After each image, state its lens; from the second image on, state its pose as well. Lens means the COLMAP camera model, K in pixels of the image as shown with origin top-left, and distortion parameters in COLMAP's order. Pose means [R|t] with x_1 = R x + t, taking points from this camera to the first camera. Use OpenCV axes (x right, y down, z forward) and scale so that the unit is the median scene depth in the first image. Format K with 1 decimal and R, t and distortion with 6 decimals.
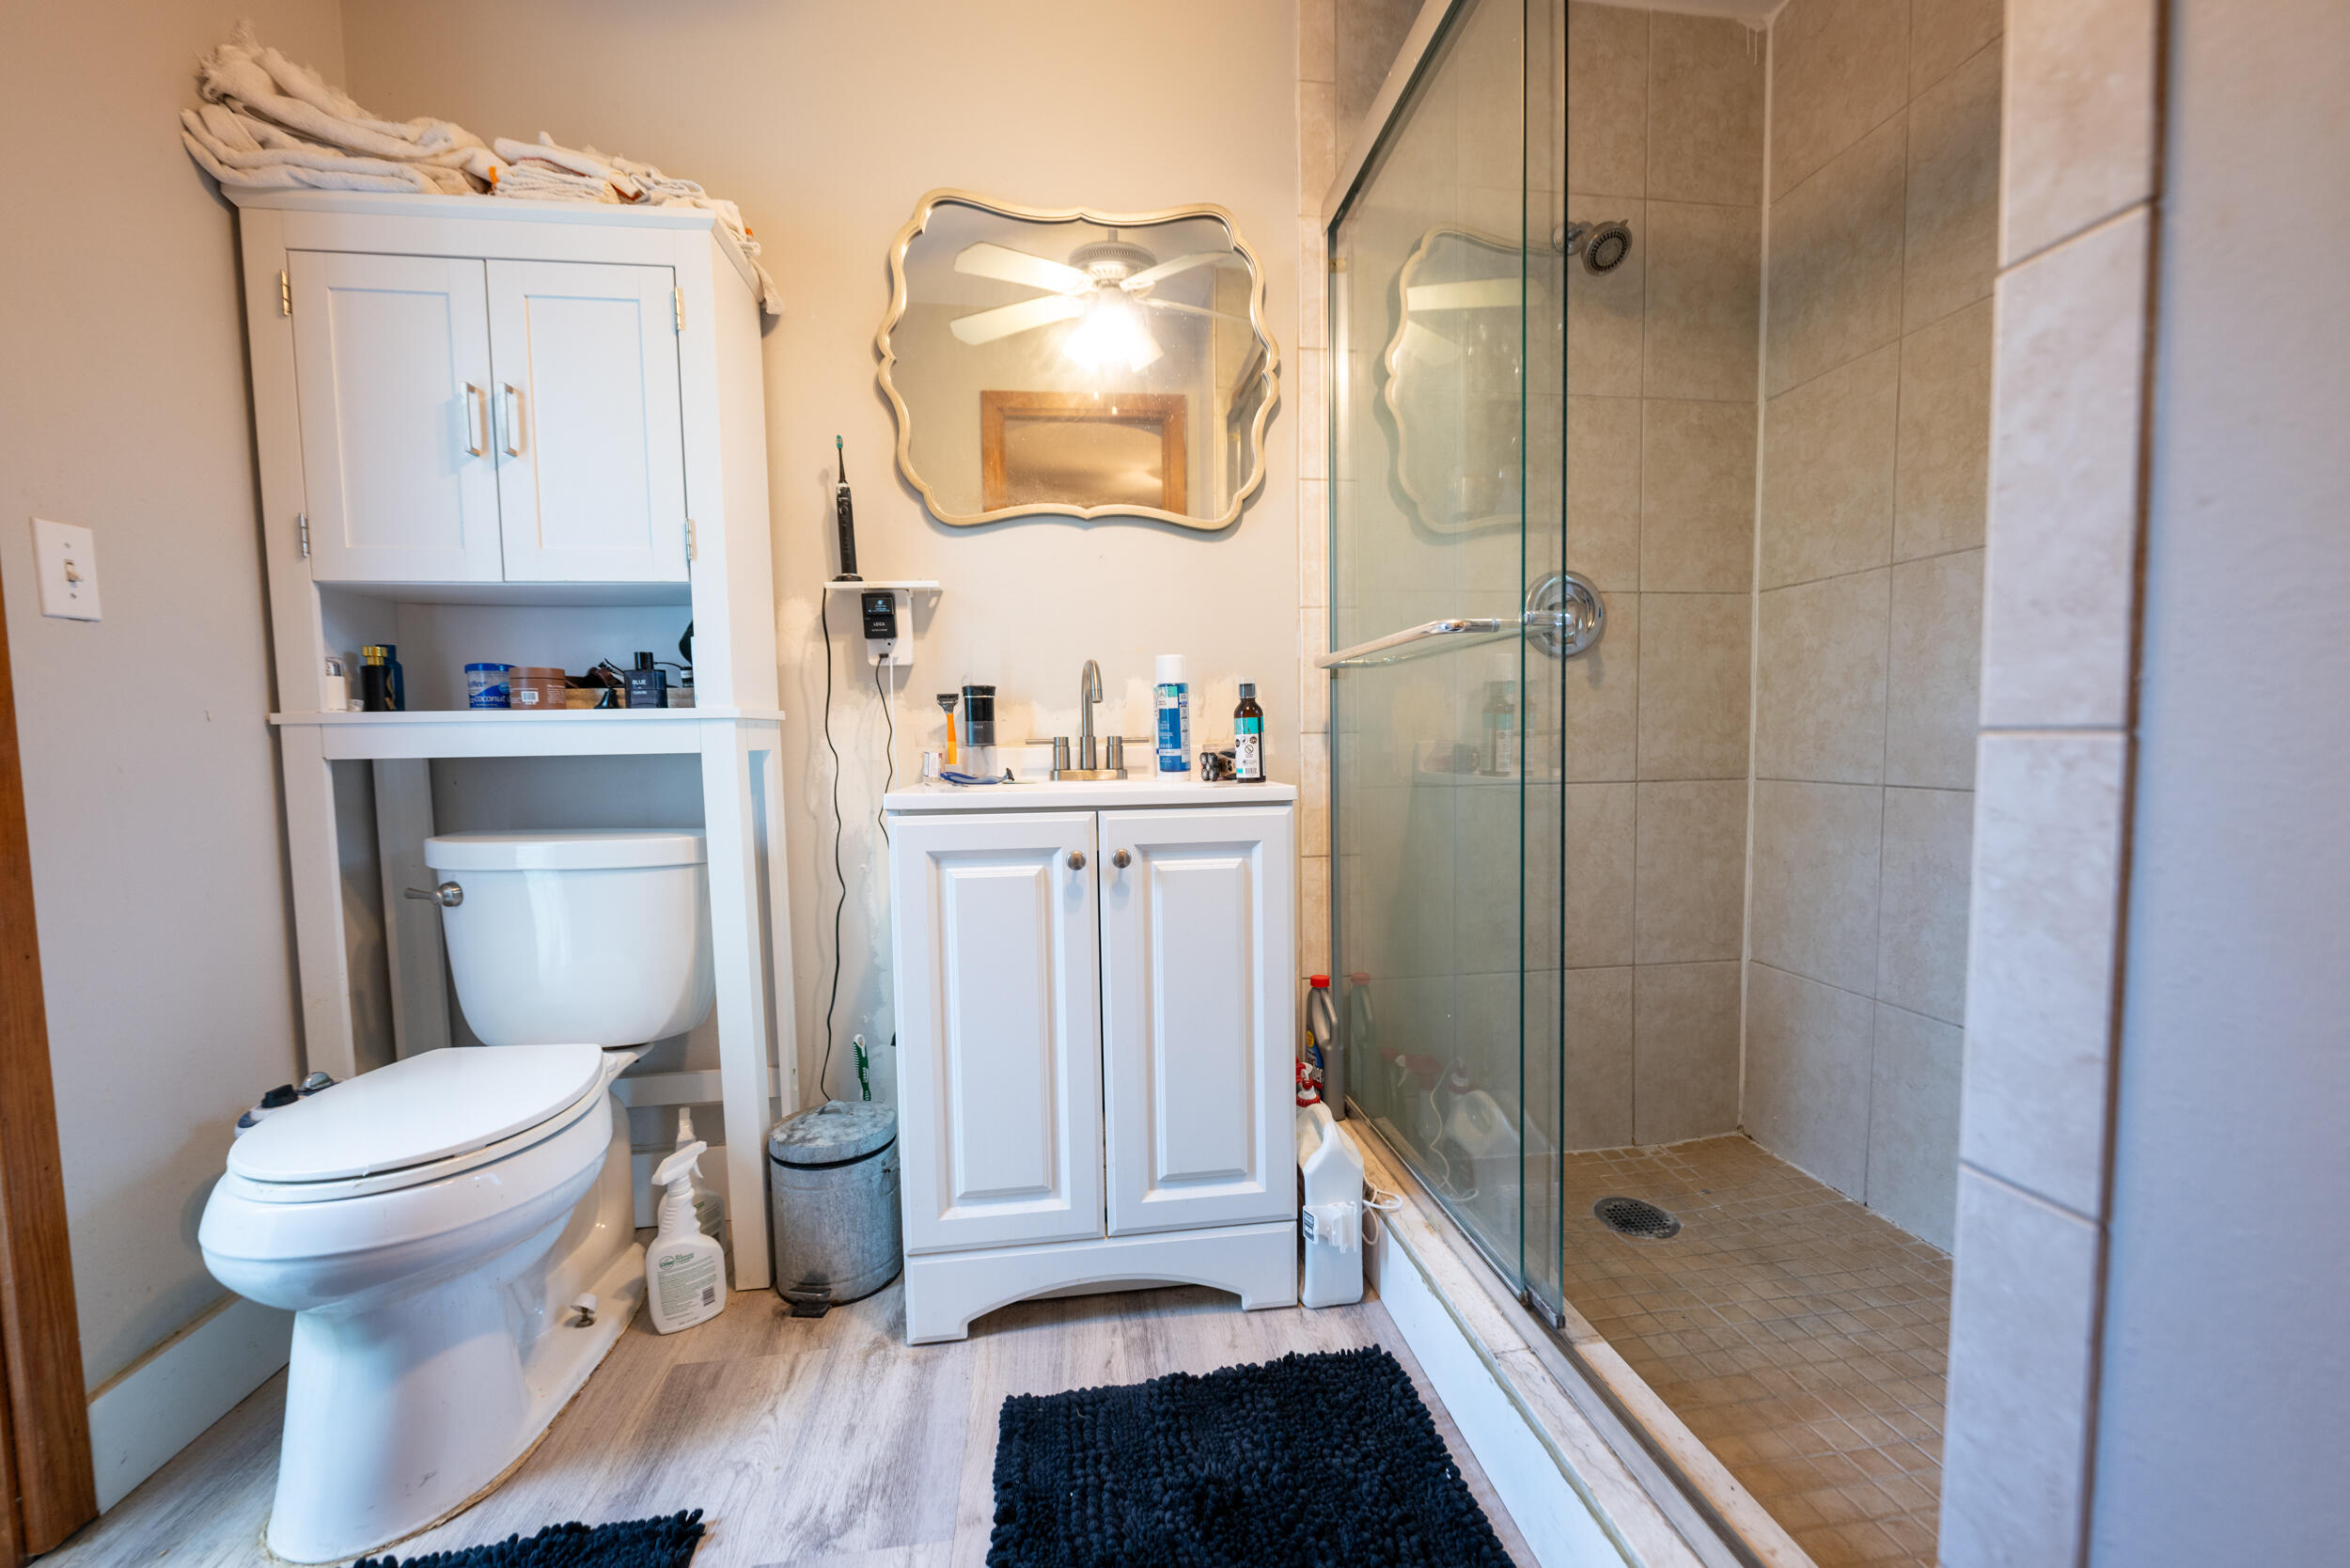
lens RADIAL K [[936.9, 0, 1173.7], [0, 936.9, 791.0], [0, 0, 1]] dist [0.002154, 0.000169]
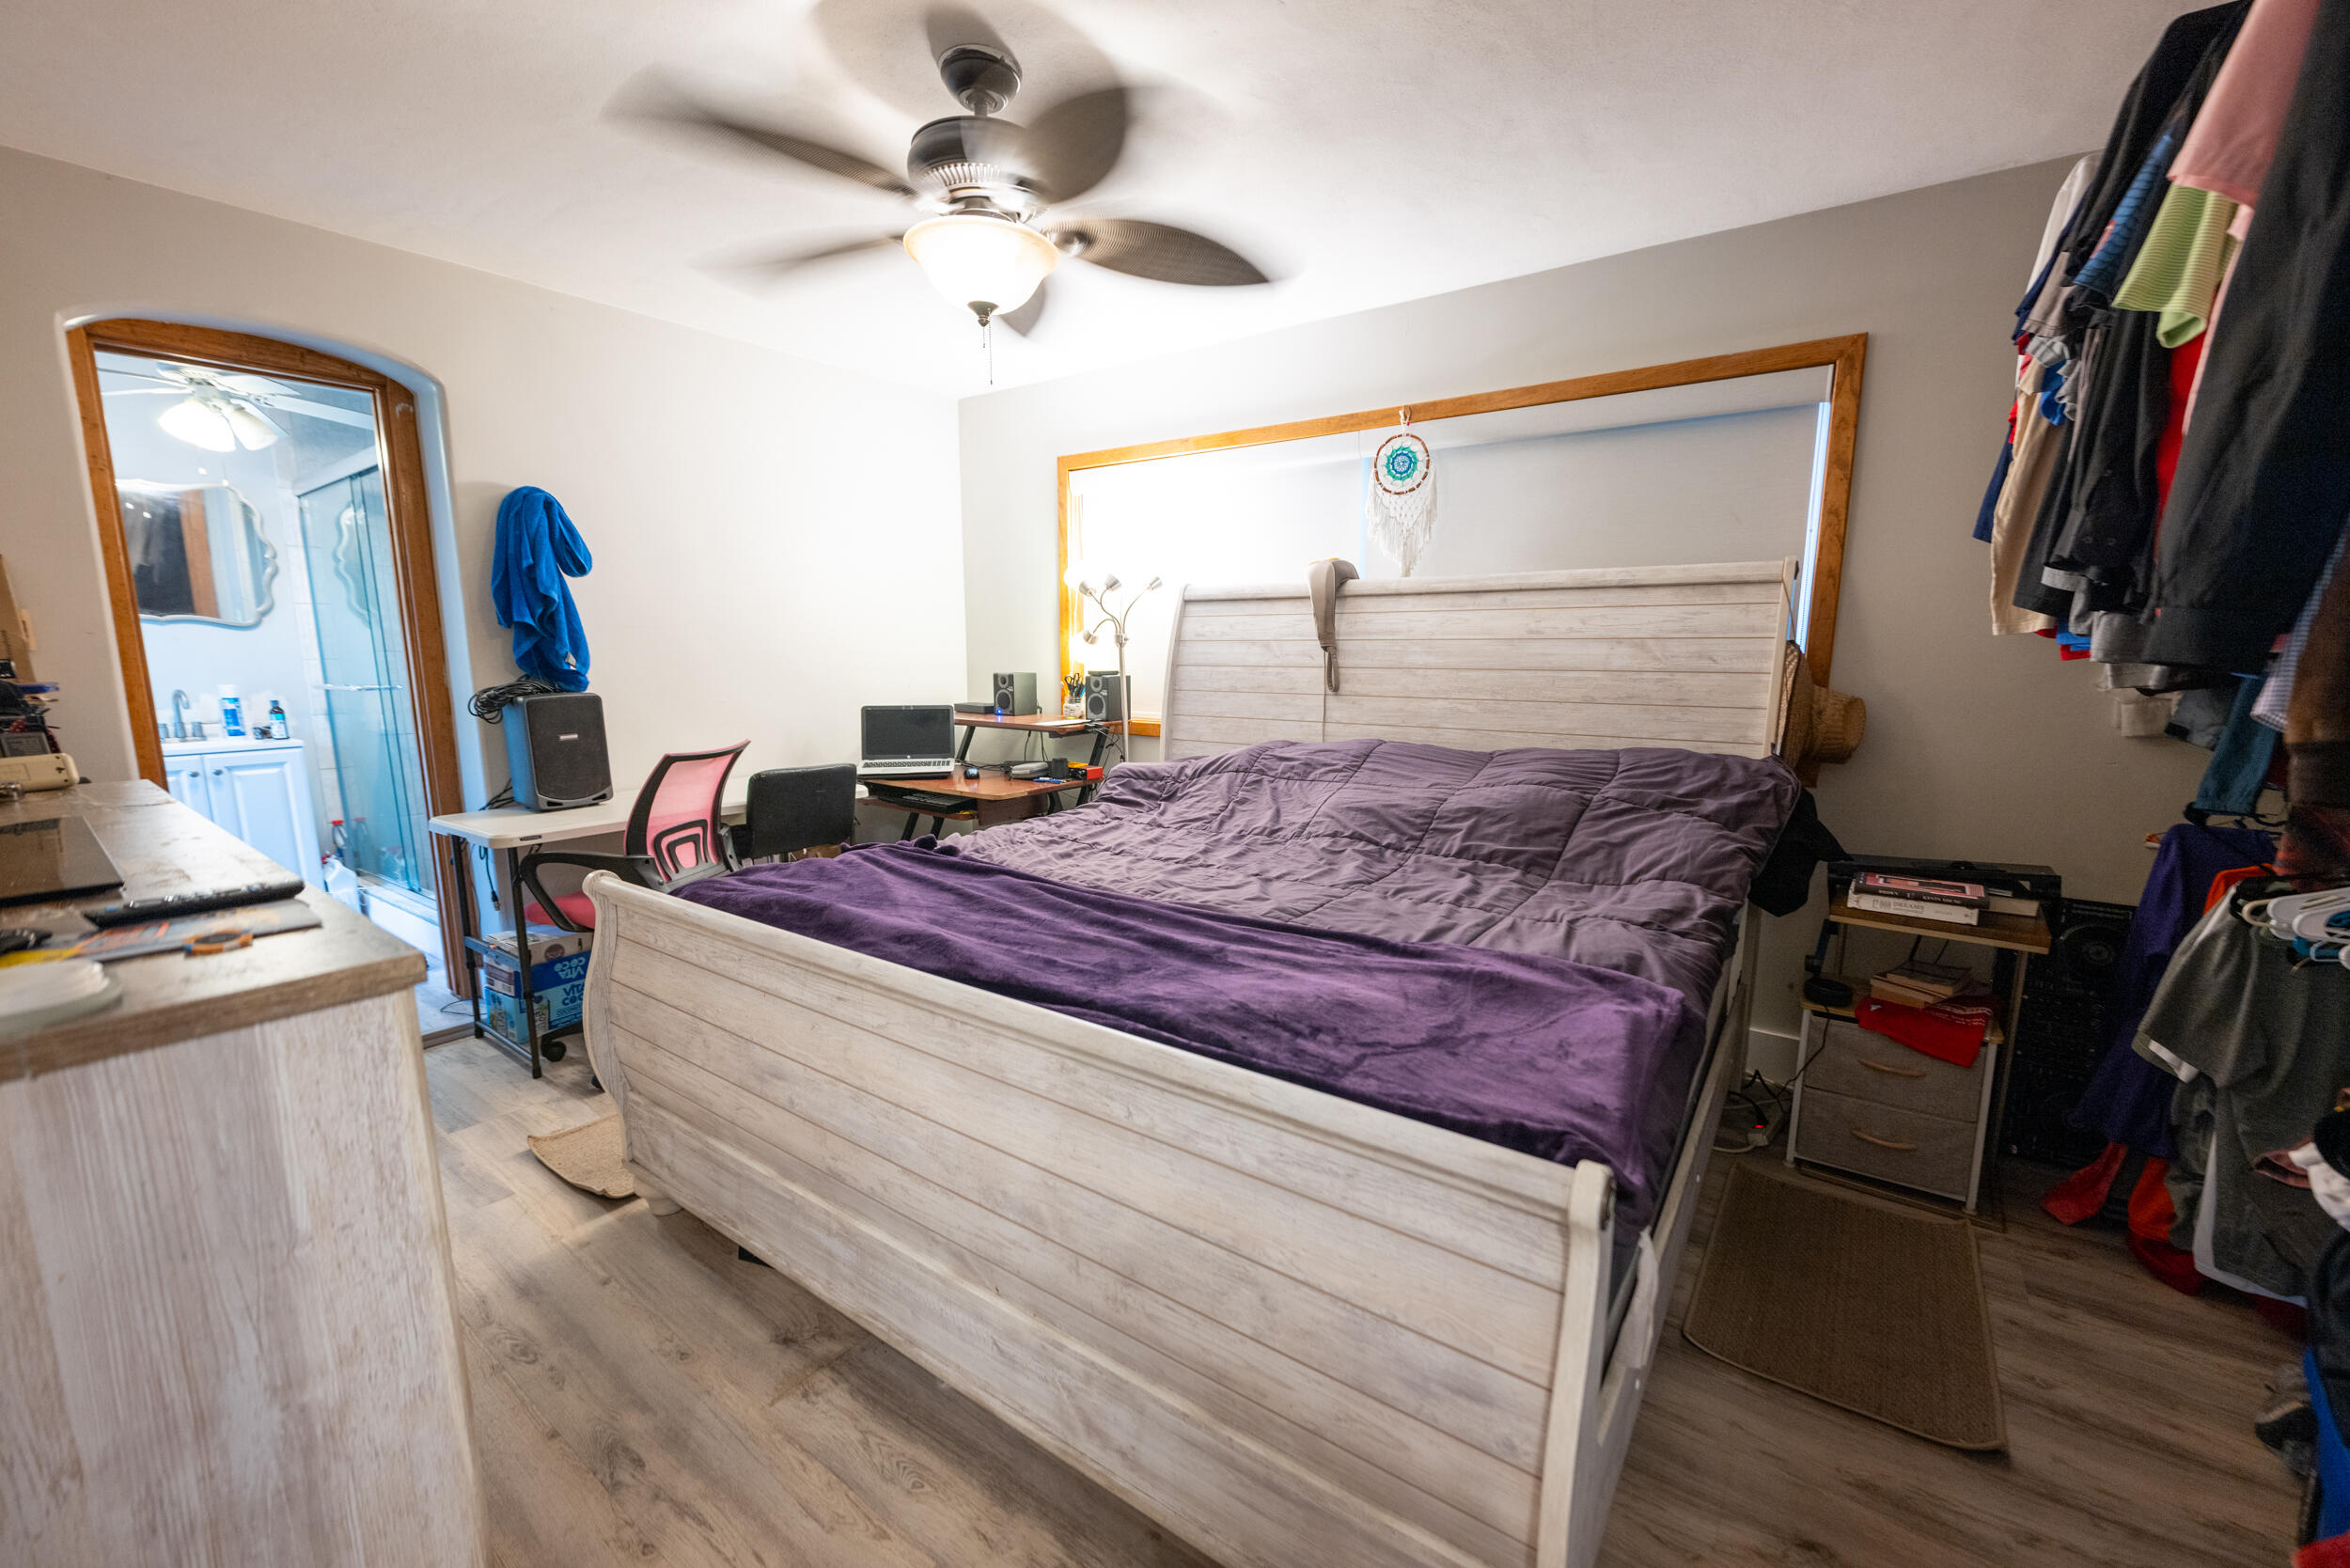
lens RADIAL K [[936.9, 0, 1177.7], [0, 936.9, 791.7], [0, 0, 1]] dist [0.002154, 0.000169]
pose [[0.688470, -0.100387, 0.718284, -0.078823], [0.036336, 0.993905, 0.104080, -0.041779], [-0.724354, -0.045556, 0.687921, -2.271472]]
